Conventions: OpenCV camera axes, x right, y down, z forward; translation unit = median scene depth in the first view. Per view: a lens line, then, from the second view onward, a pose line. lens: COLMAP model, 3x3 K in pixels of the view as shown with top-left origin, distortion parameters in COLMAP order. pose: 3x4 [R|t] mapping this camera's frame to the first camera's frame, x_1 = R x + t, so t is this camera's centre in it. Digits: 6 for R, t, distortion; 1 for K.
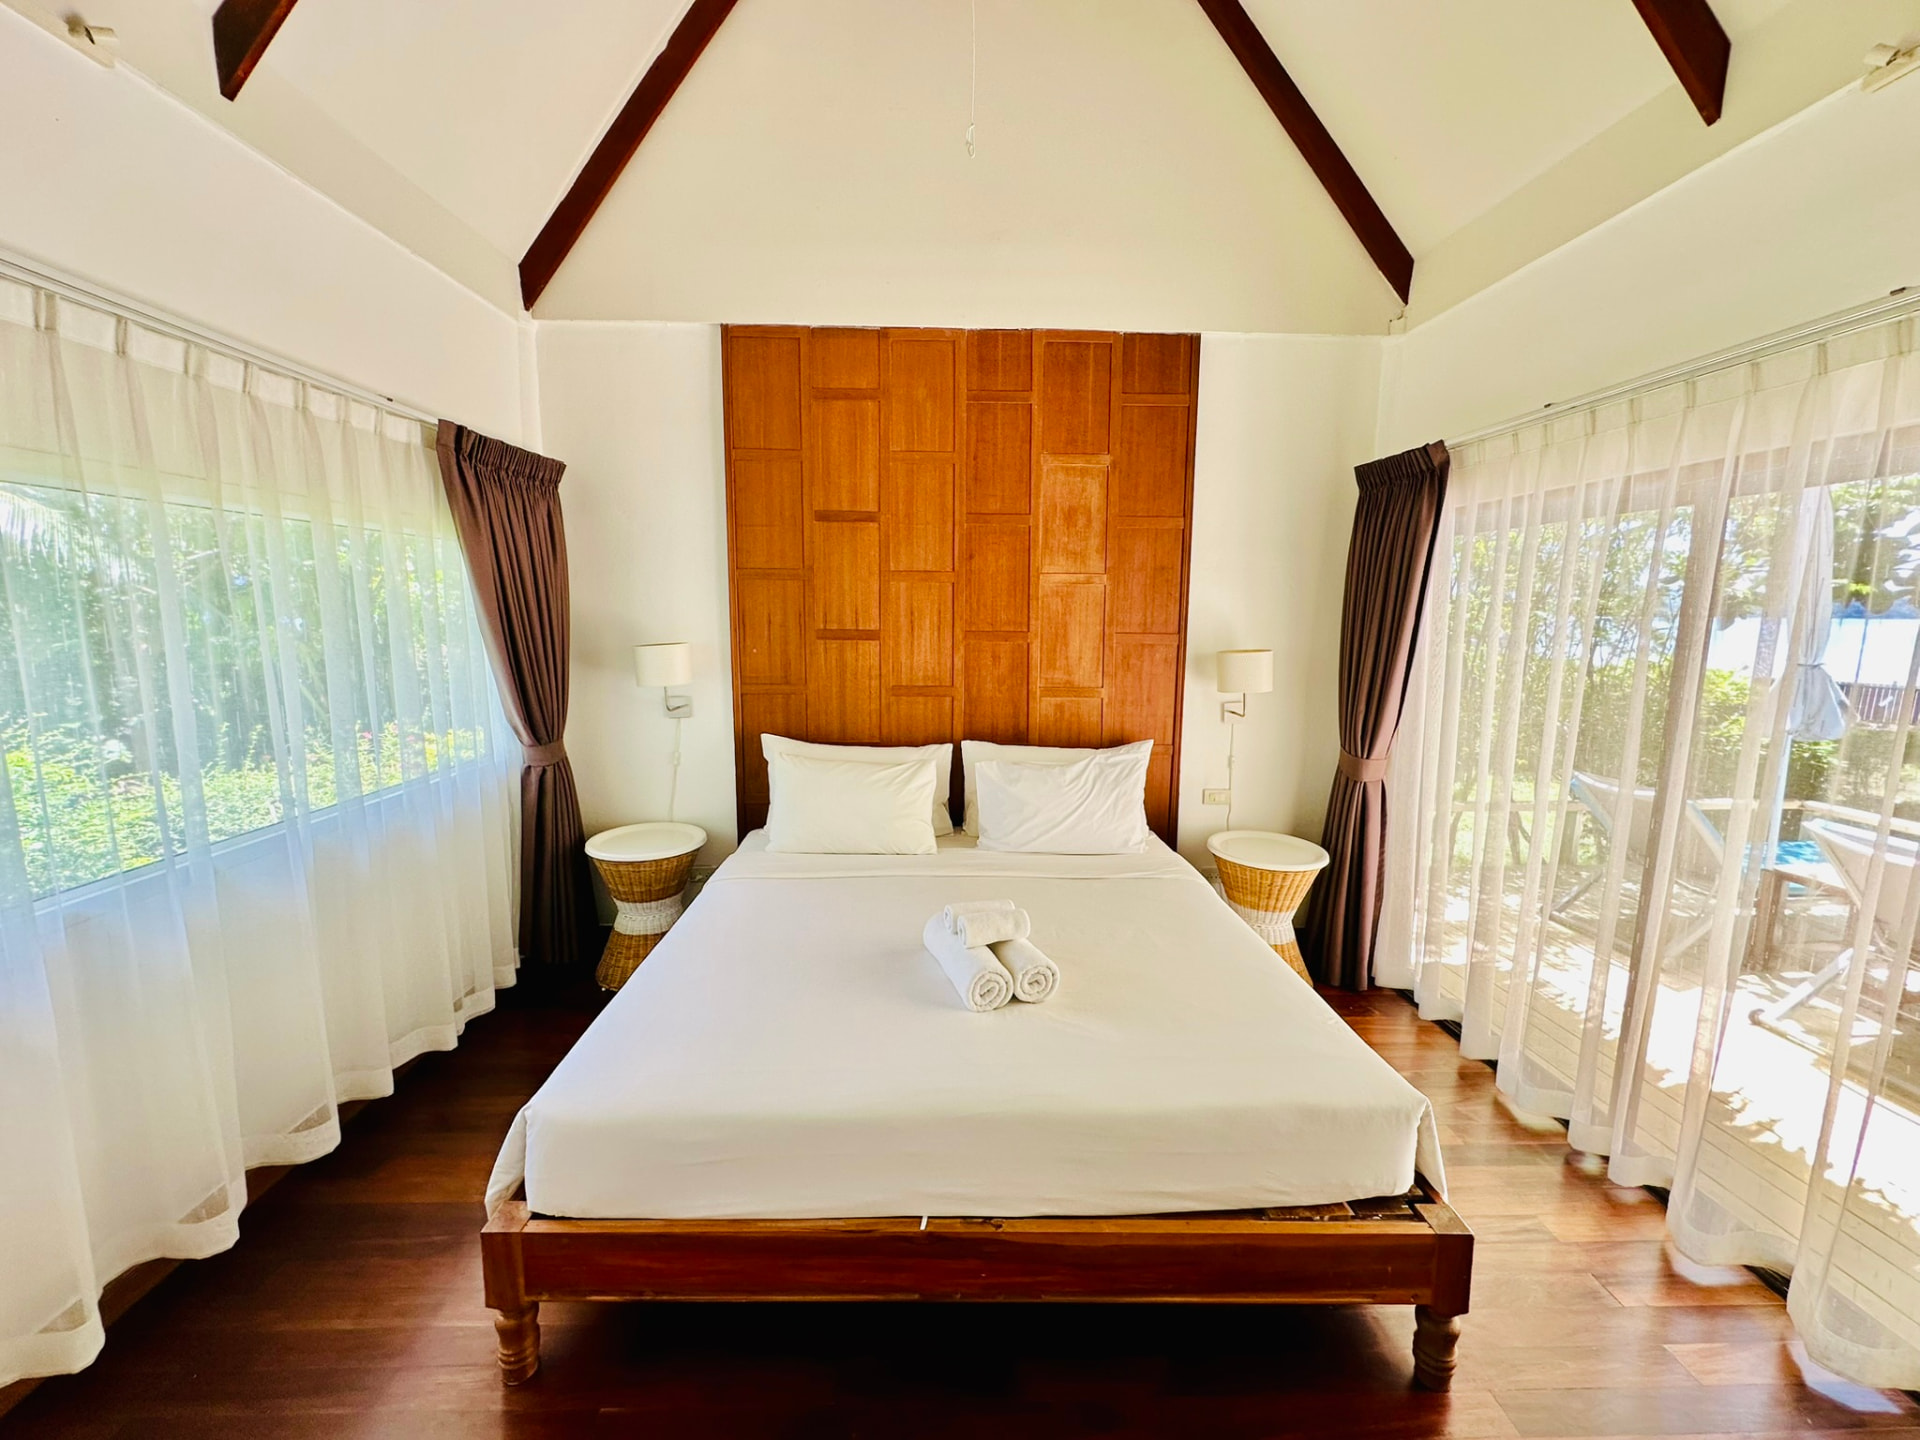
lens RADIAL K [[755.0, 0, 958.7], [0, 755.0, 721.9], [0, 0, 1]] dist [-0.002455, 0.000132]
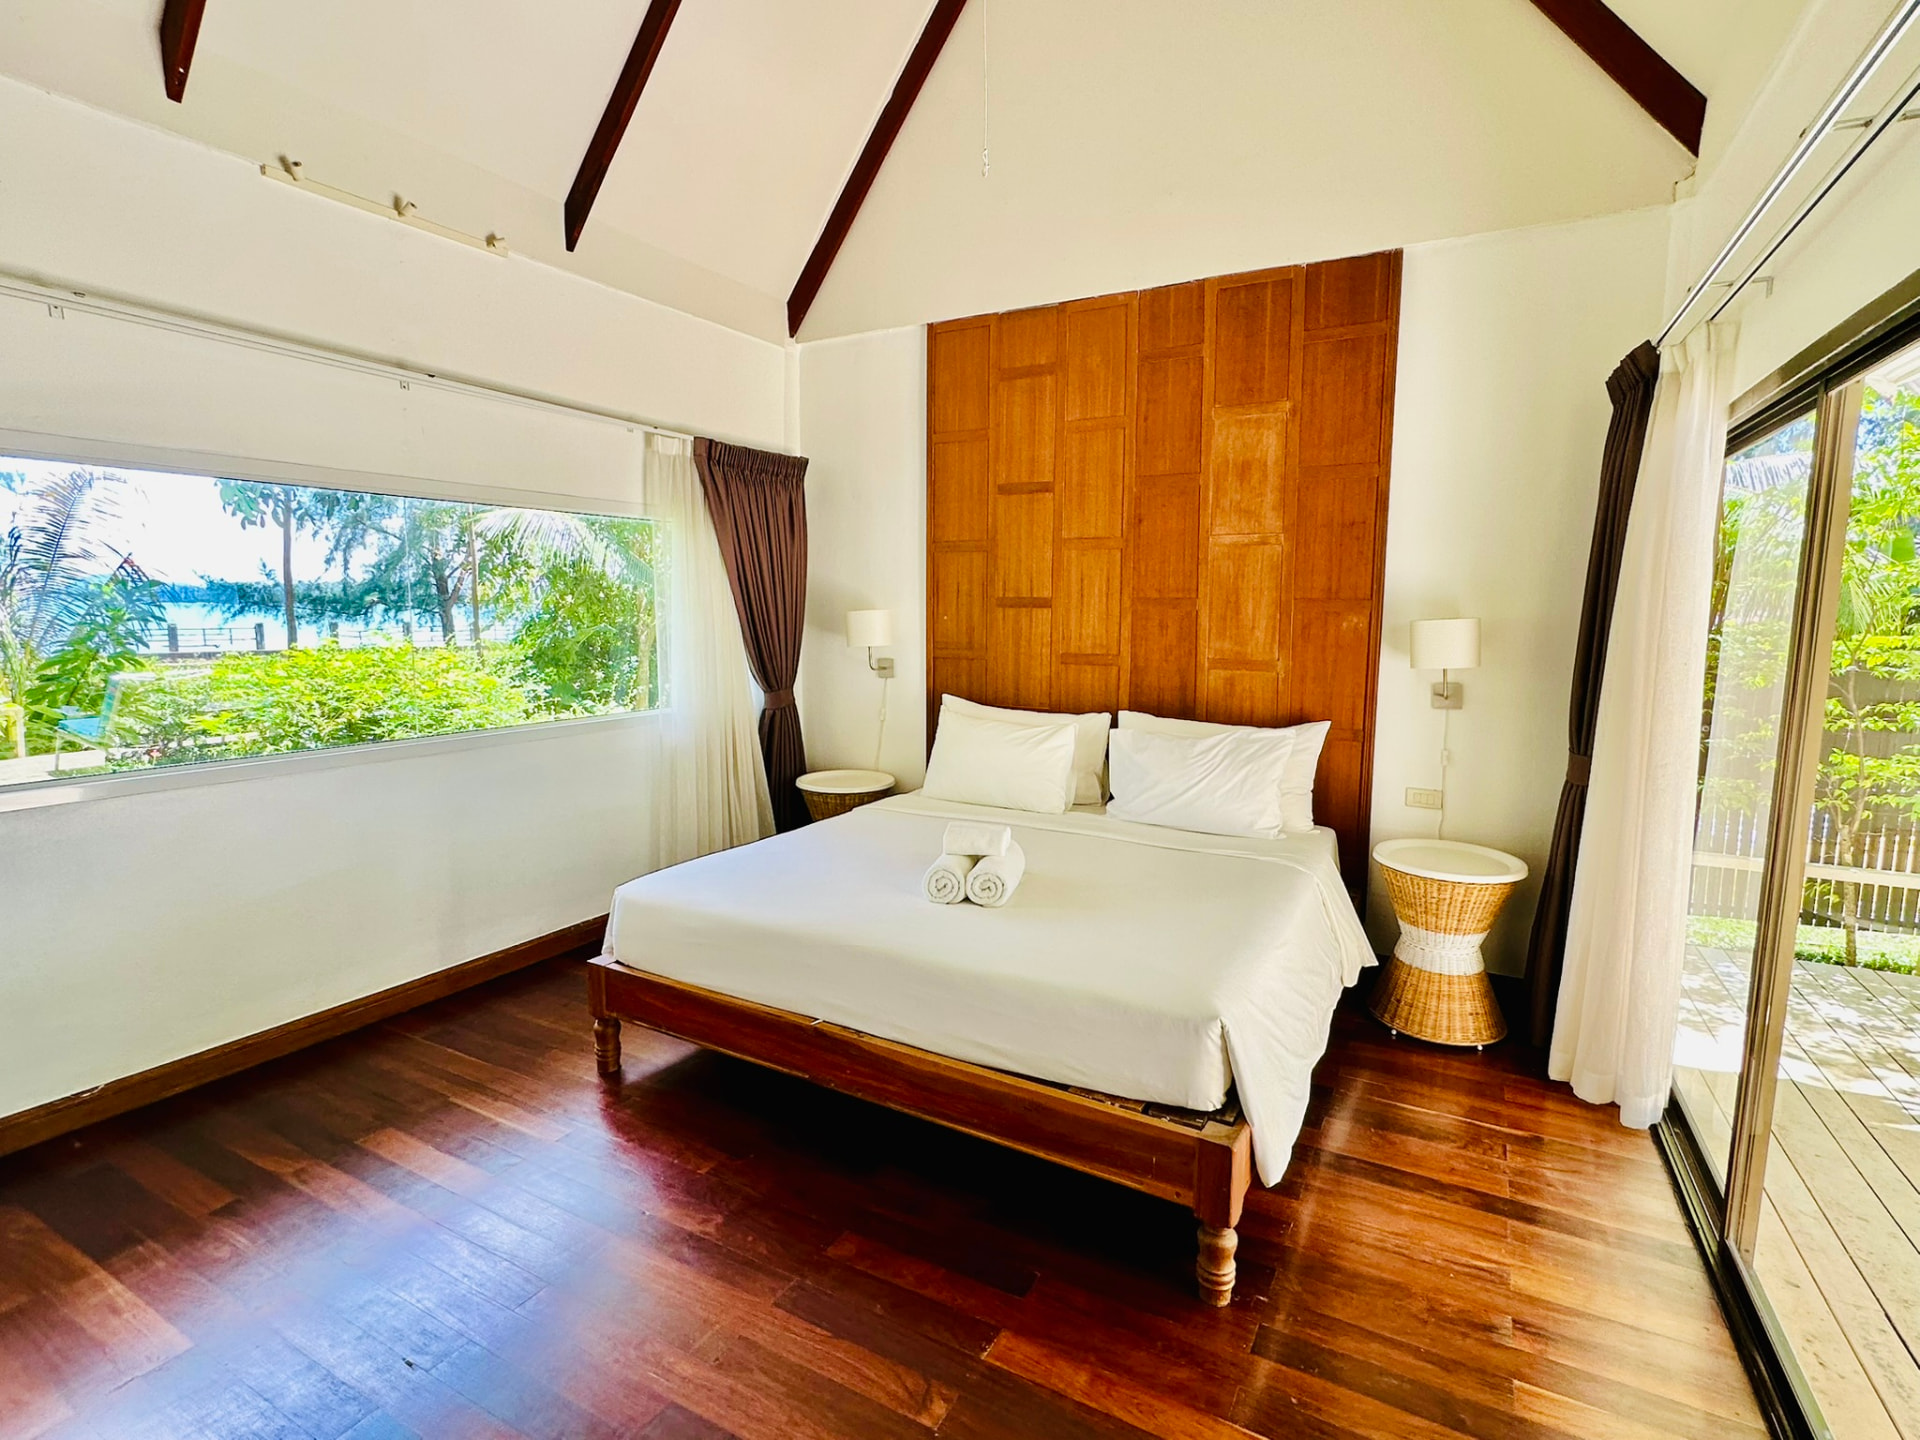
lens RADIAL K [[915.6, 0, 956.9], [0, 915.6, 721.2], [0, 0, 1]] dist [-0.003273, 0.000155]
pose [[0.866356, 0.059606, -0.495857, 0.417802], [-0.070864, 0.997478, -0.003907, 0.059495], [0.494374, 0.038523, 0.868396, -0.127716]]
